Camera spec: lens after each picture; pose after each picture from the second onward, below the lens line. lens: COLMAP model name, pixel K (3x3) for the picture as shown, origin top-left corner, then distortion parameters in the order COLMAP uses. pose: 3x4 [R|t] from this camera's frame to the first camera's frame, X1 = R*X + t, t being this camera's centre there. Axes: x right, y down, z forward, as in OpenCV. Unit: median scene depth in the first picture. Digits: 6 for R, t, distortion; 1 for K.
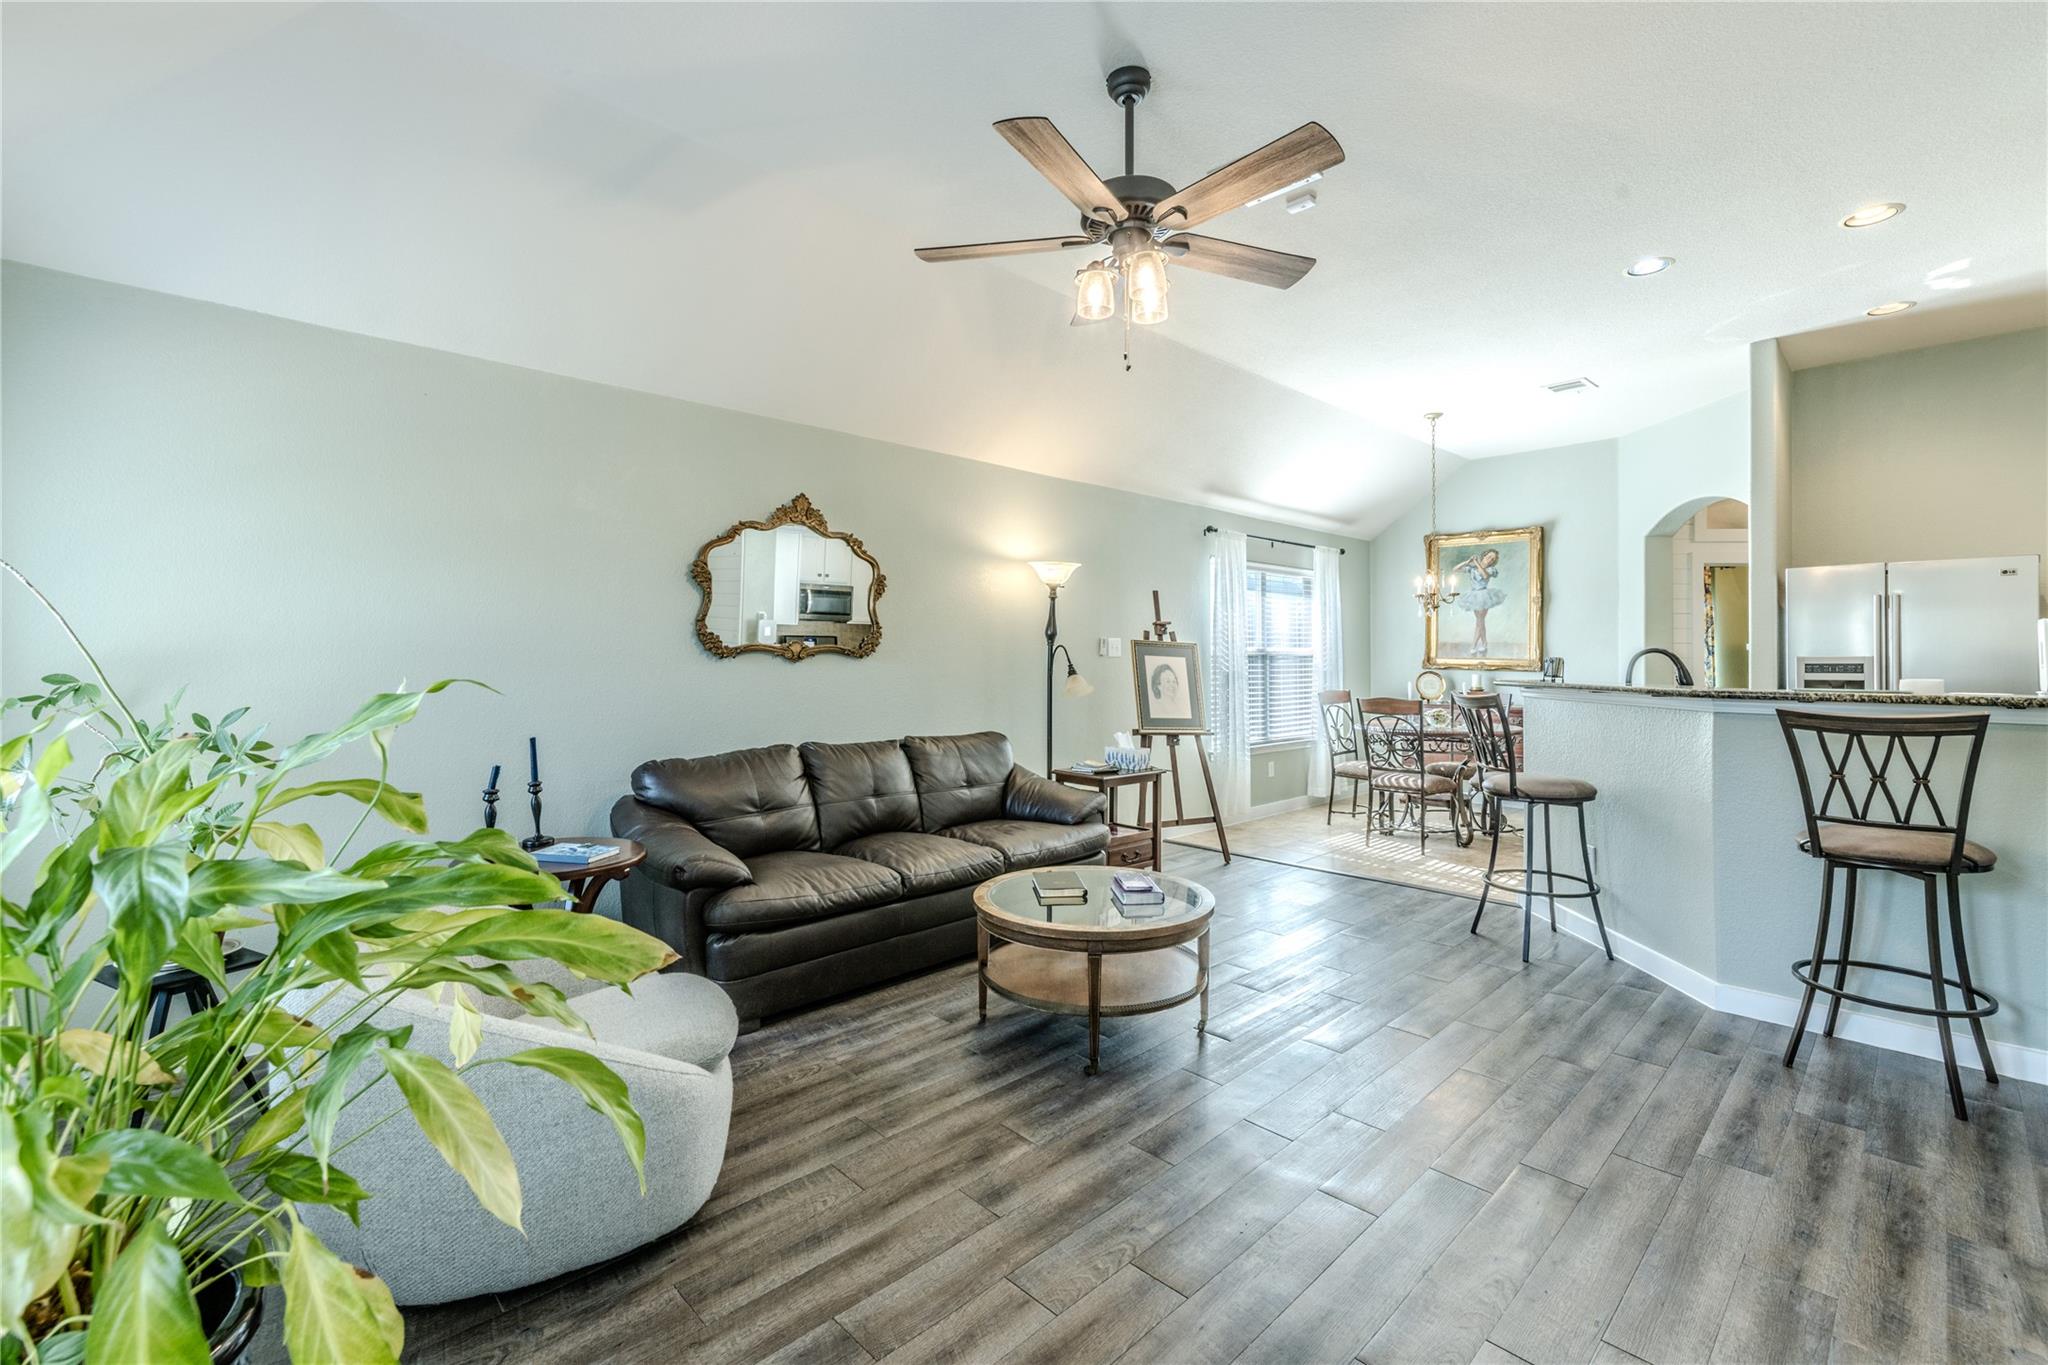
lens RADIAL K [[887.8, 0, 1018.1], [0, 887.8, 652.2], [0, 0, 1]] dist [-0.000530, -0.000620]
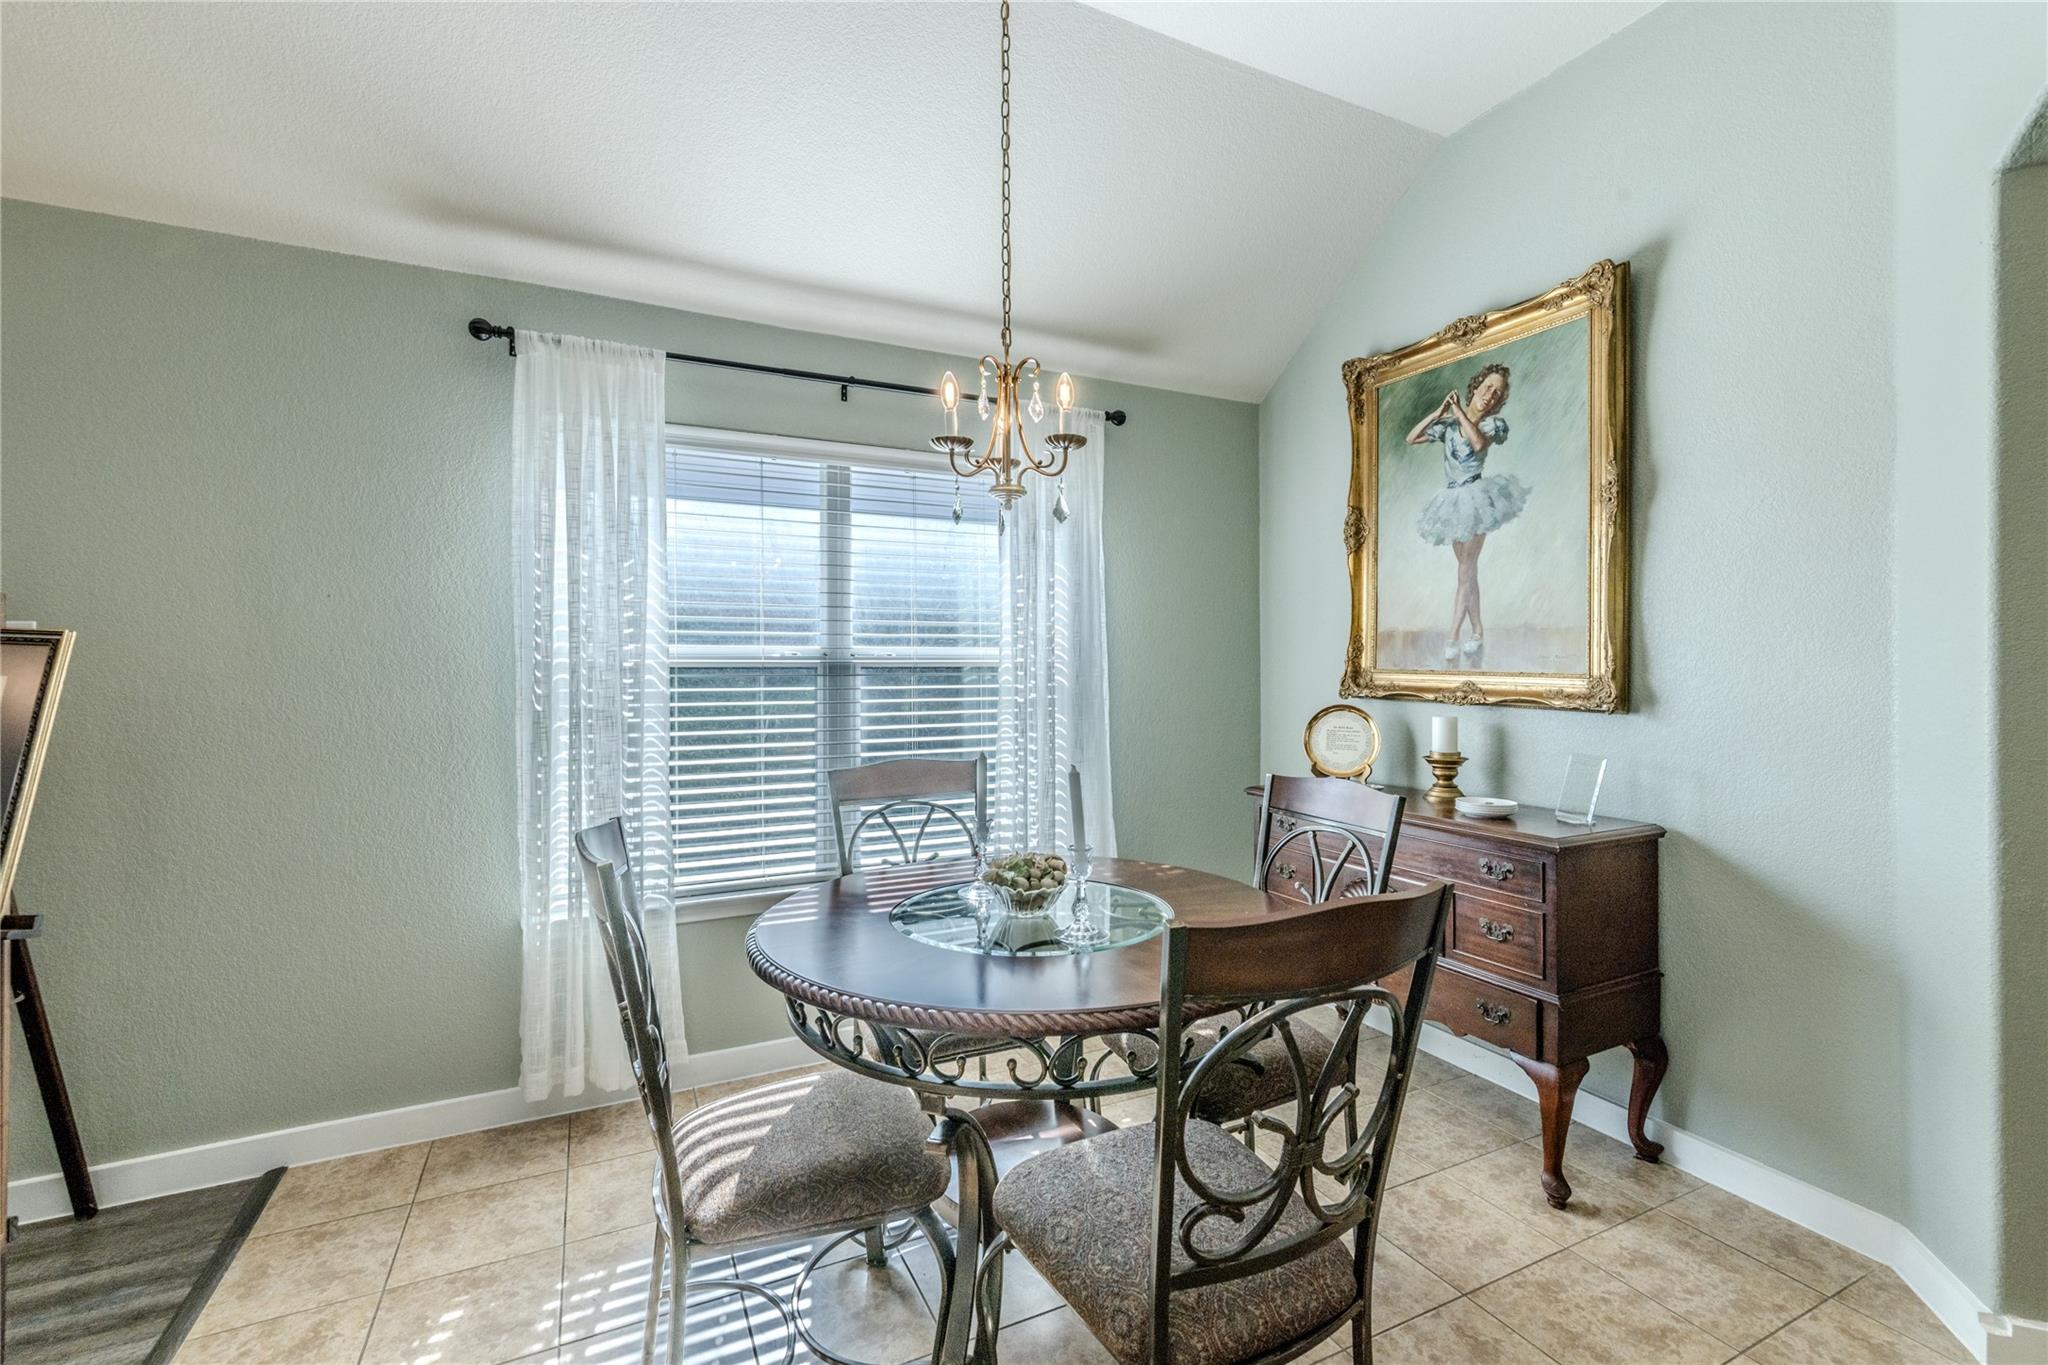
lens RADIAL K [[887.8, 0, 1031.7], [0, 887.8, 675.4], [0, 0, 1]] dist [-0.000530, -0.000620]
pose [[0.954887, -0.001725, -0.296963, 0.811030], [0.005548, 0.999912, 0.012031, 0.005724], [0.296916, -0.013136, 0.954813, 1.057168]]
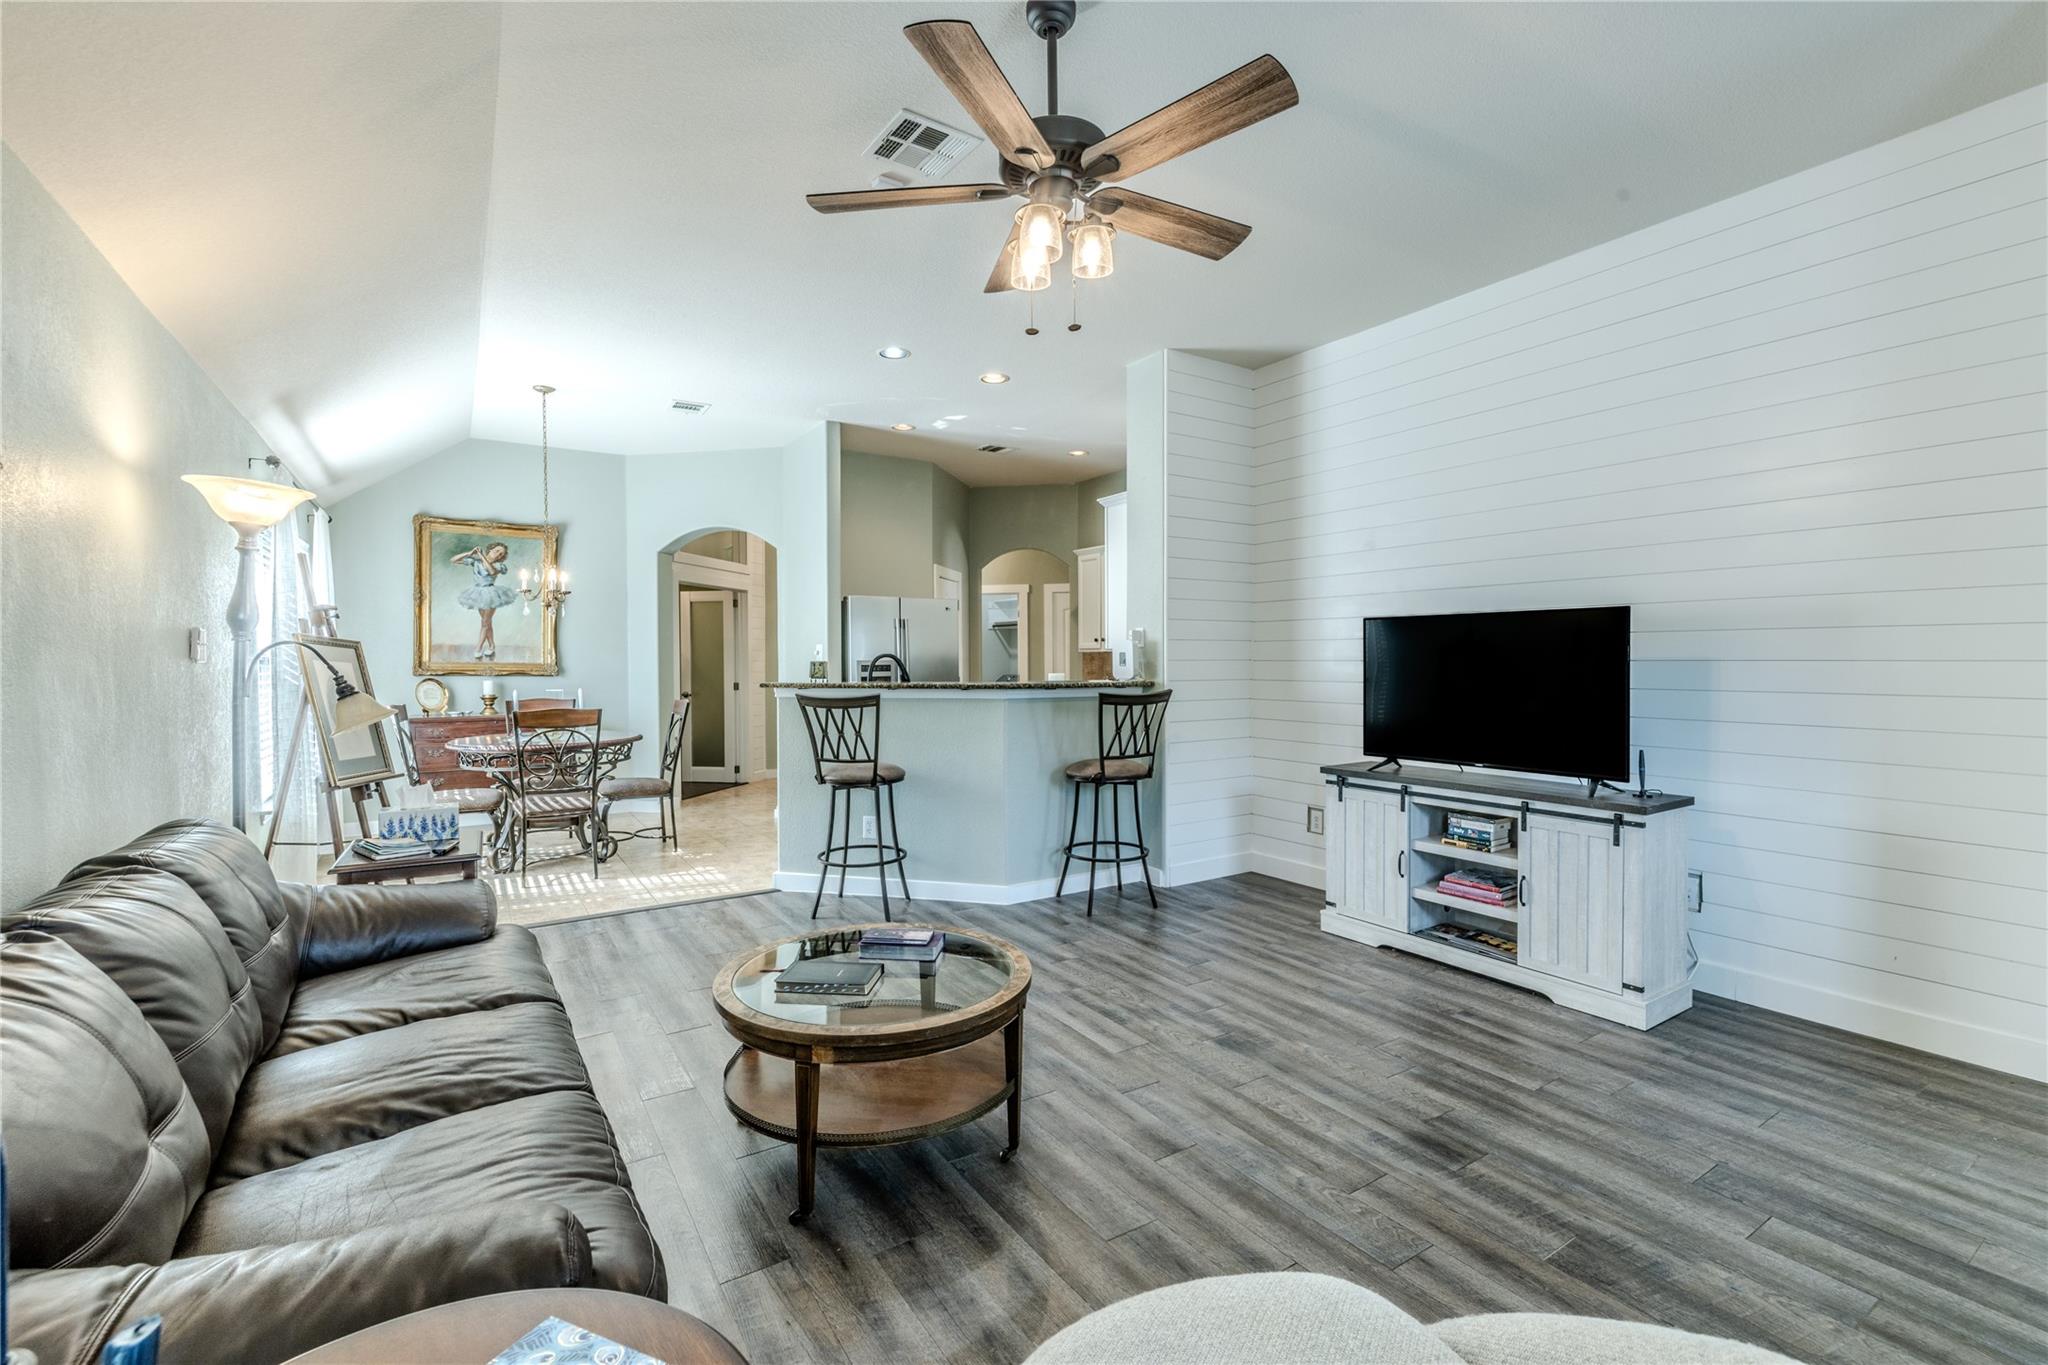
lens RADIAL K [[887.8, 0, 1027.3], [0, 887.8, 671.0], [0, 0, 1]] dist [-0.000530, -0.000620]
pose [[0.191237, -0.015317, 0.981424, -0.458185], [-0.002804, 0.999866, 0.016151, -0.000862], [-0.981540, -0.005841, 0.191168, 0.511668]]
